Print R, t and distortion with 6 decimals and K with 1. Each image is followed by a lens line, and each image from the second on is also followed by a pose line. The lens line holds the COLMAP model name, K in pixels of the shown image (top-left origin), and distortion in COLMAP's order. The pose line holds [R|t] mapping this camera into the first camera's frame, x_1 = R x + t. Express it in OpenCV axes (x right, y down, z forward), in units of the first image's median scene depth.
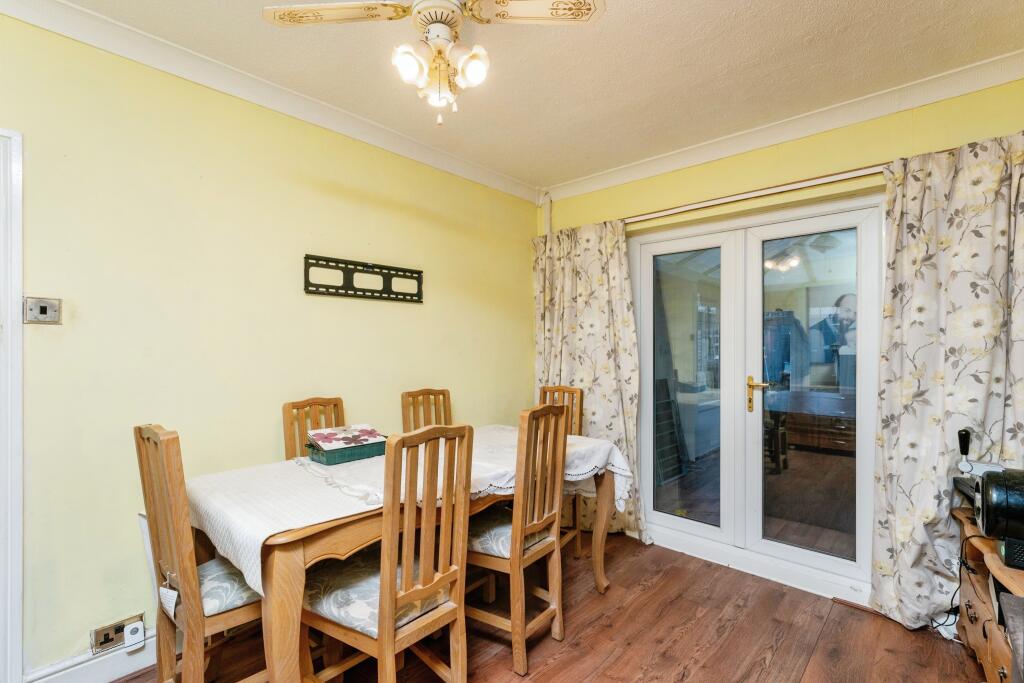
lens RADIAL K [[461.4, 0, 512.0], [0, 461.4, 341.5], [0, 0, 1]] dist [0.001352, 0.000136]
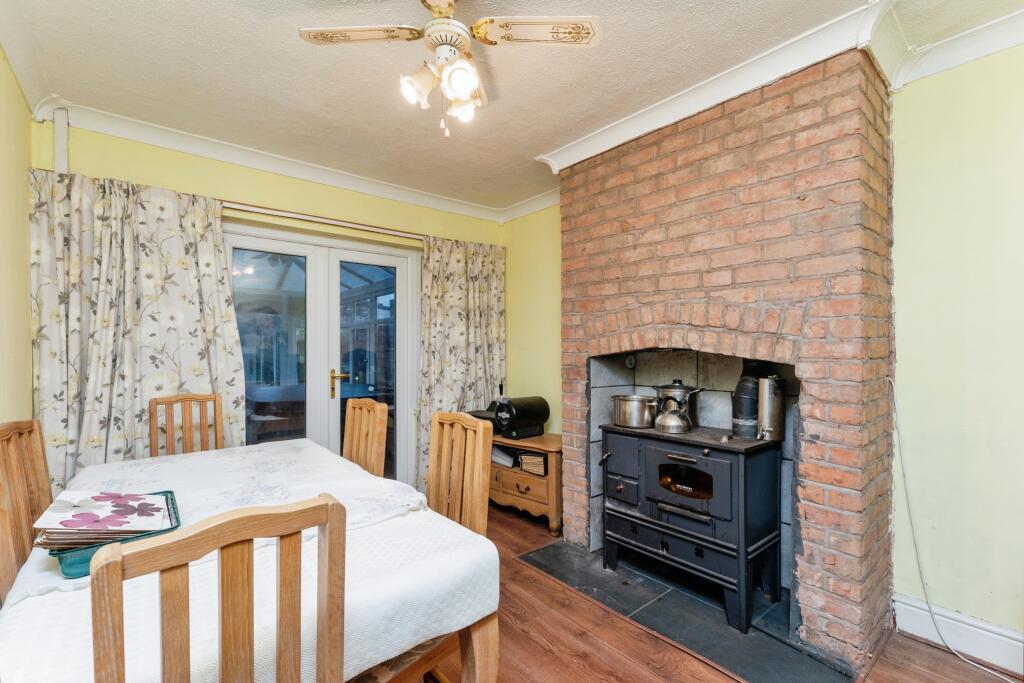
lens RADIAL K [[457.0, 0, 512.0], [0, 457.0, 341.5], [0, 0, 1]] dist [-0.000665, -0.000006]
pose [[0.132716, 0.013427, 0.991063, -0.567106], [-0.011404, 0.999863, -0.012019, 0.009653], [-0.991088, -0.009707, 0.132851, 0.337434]]
